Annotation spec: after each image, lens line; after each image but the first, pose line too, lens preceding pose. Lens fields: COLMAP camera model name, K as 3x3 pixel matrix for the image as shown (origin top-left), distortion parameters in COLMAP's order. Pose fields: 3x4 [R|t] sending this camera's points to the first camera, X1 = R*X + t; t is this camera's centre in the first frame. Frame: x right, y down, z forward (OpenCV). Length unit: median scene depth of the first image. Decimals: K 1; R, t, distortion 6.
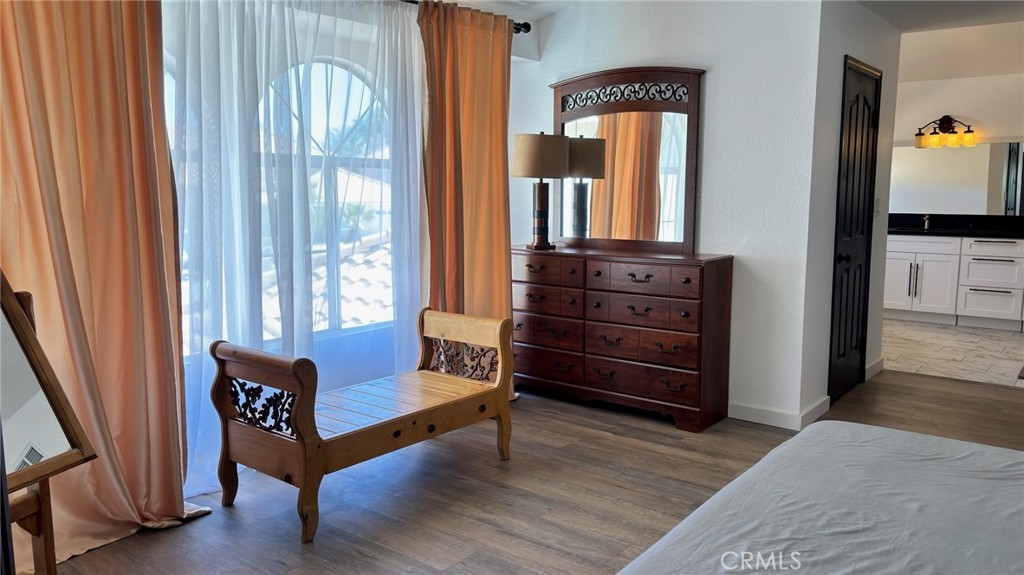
lens RADIAL K [[765.3, 0, 523.3], [0, 765.3, 287.9], [0, 0, 1]] dist [0.115749, -0.136668]
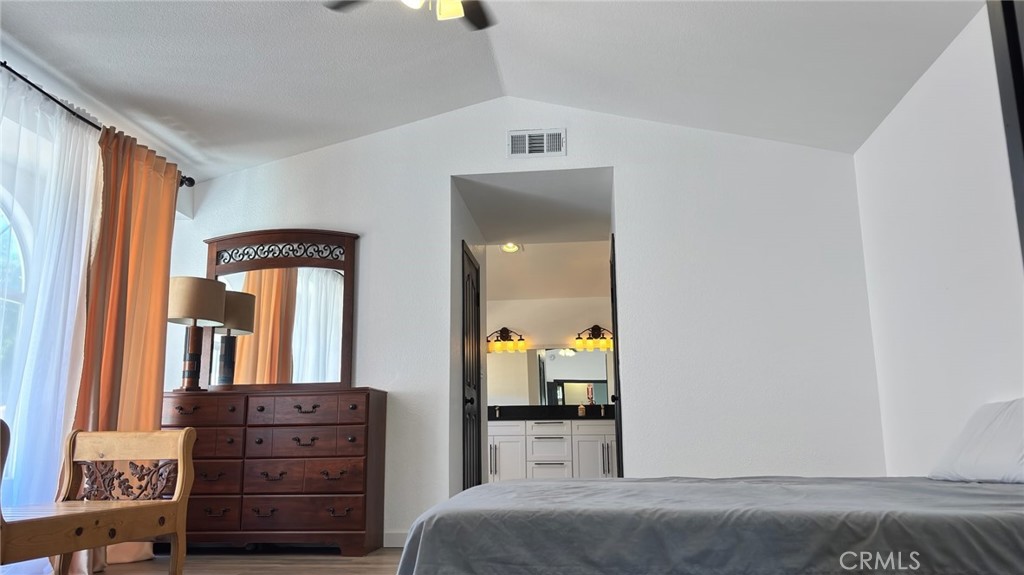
lens RADIAL K [[774.7, 0, 512.0], [0, 774.7, 287.5], [0, 0, 1]] dist [0.071268, 0.000854]
pose [[0.854193, 0.089321, 0.512227, -0.158328], [0.081893, 0.949728, -0.302177, 0.163687], [-0.513467, 0.300065, 0.803936, -0.047307]]
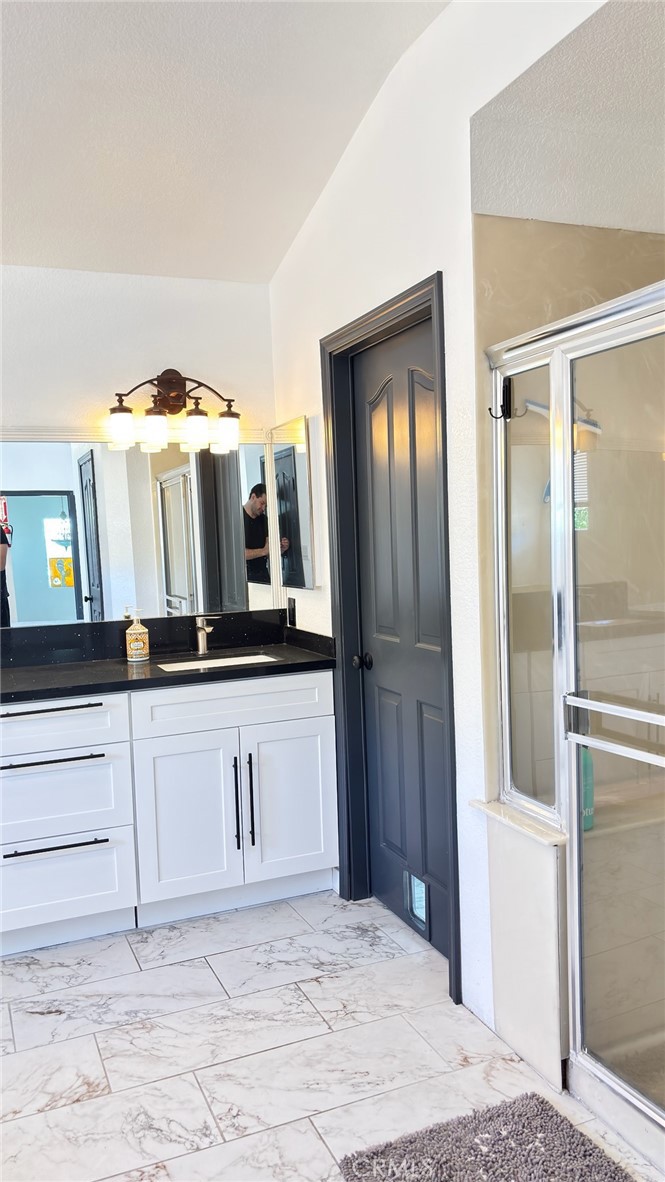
lens RADIAL K [[883.4, 0, 309.8], [0, 883.4, 611.9], [0, 0, 1]] dist [0.115749, -0.136668]
pose [[0.533096, -0.098367, 0.840317, 0.512422], [0.157468, 0.987400, 0.015687, -0.139842], [-0.831272, 0.123960, 0.541868, 1.052428]]
